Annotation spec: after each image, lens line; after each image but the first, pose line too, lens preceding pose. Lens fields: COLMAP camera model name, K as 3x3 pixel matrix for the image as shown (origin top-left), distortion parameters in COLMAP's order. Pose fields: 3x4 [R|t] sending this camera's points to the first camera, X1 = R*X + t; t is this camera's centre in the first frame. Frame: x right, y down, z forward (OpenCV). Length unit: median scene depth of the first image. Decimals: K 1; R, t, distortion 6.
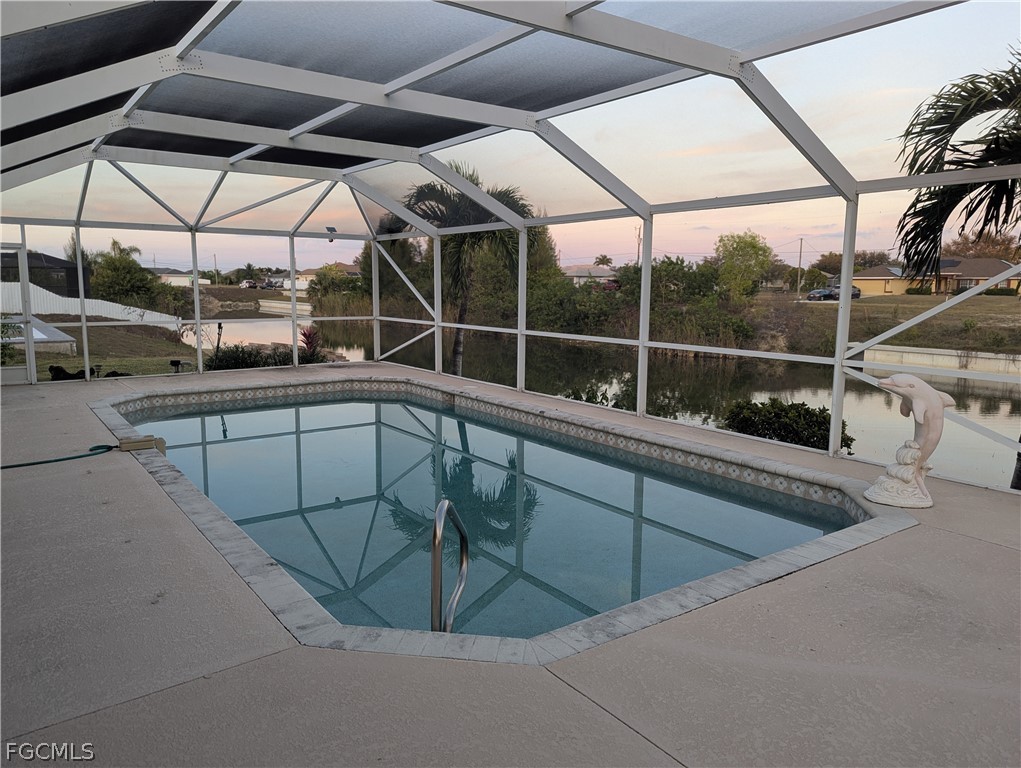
lens RADIAL K [[718.8, 0, 510.2], [0, 718.8, 371.2], [0, 0, 1]] dist [0.036881, -0.006633]
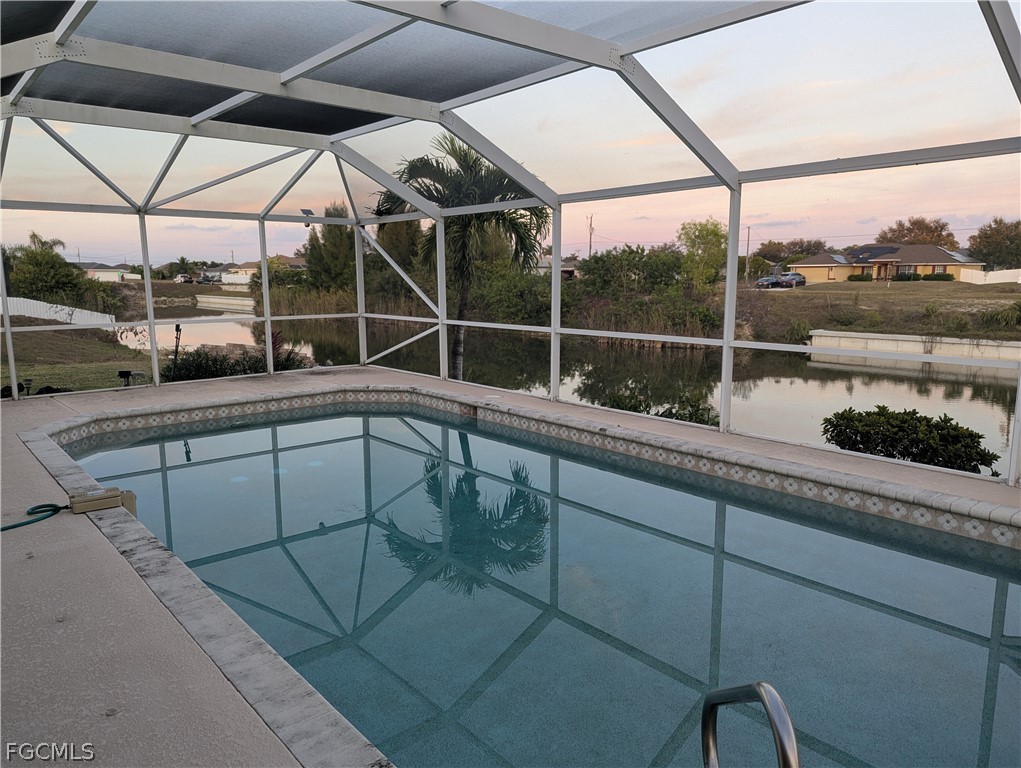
lens RADIAL K [[716.0, 0, 510.5], [0, 716.0, 384.0], [0, 0, 1]] dist [0.043118, -0.025186]
pose [[0.996780, -0.023873, 0.076553, -0.079261], [0.021587, 0.999300, 0.030541, -0.014409], [-0.077229, -0.028790, 0.996598, 0.129800]]
